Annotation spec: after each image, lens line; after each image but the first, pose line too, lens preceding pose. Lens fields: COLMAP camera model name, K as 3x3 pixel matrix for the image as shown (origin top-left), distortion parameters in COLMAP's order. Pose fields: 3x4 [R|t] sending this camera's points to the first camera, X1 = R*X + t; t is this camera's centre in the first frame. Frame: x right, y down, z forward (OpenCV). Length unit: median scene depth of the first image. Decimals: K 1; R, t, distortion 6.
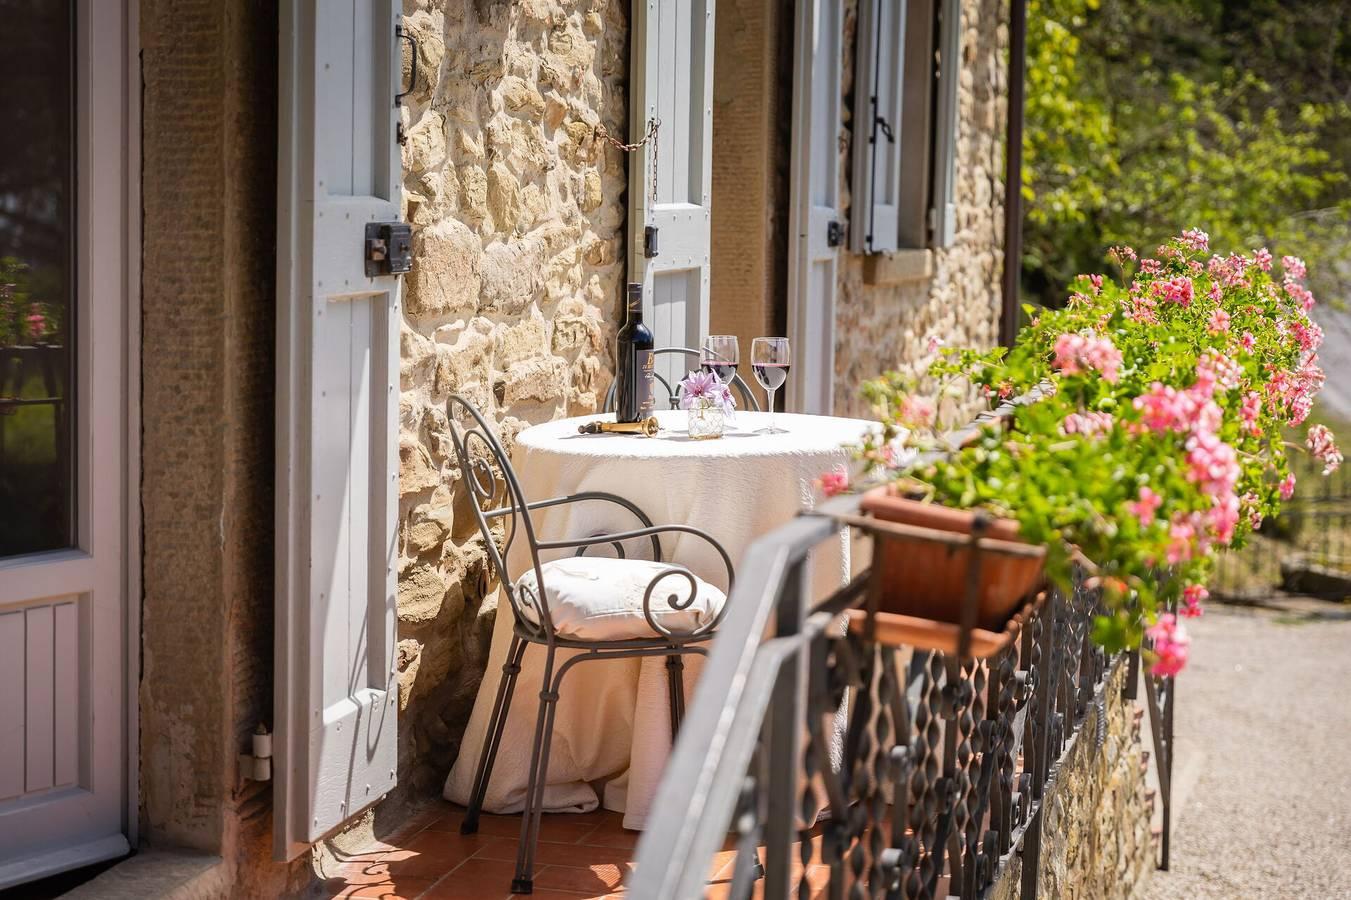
lens RADIAL K [[1623.9, 0, 681.6], [0, 1623.9, 454.0], [0, 0, 1]] dist [0.024074, 0.000000]
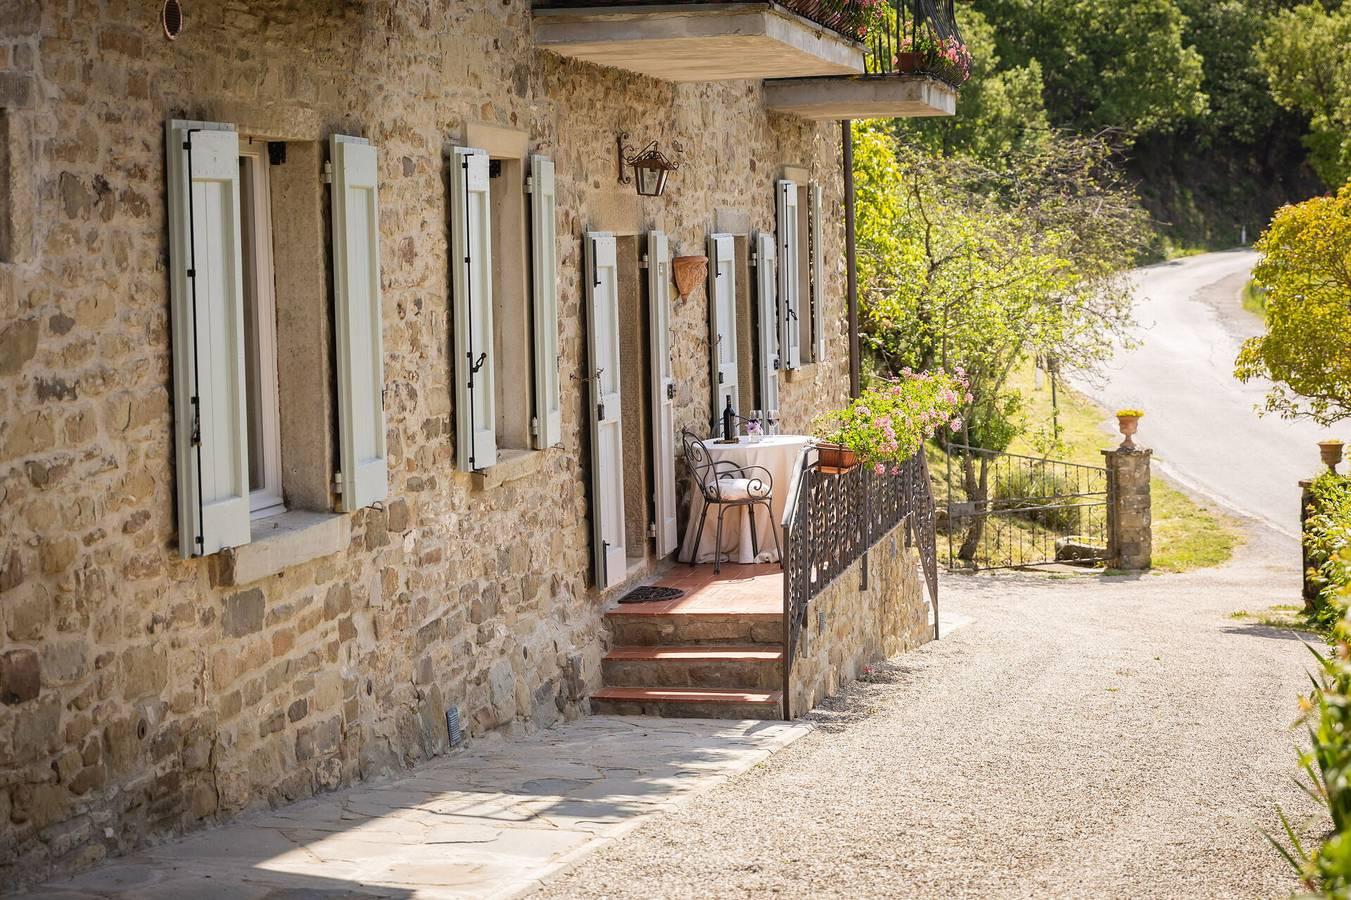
lens RADIAL K [[1623.9, 0, 671.7], [0, 1623.9, 448.3], [0, 0, 1]] dist [0.024074, 0.000000]
pose [[0.995820, -0.052928, 0.074443, -0.298316], [0.056216, 0.997501, -0.042789, 0.098956], [-0.071992, 0.046795, 0.996307, -1.663502]]
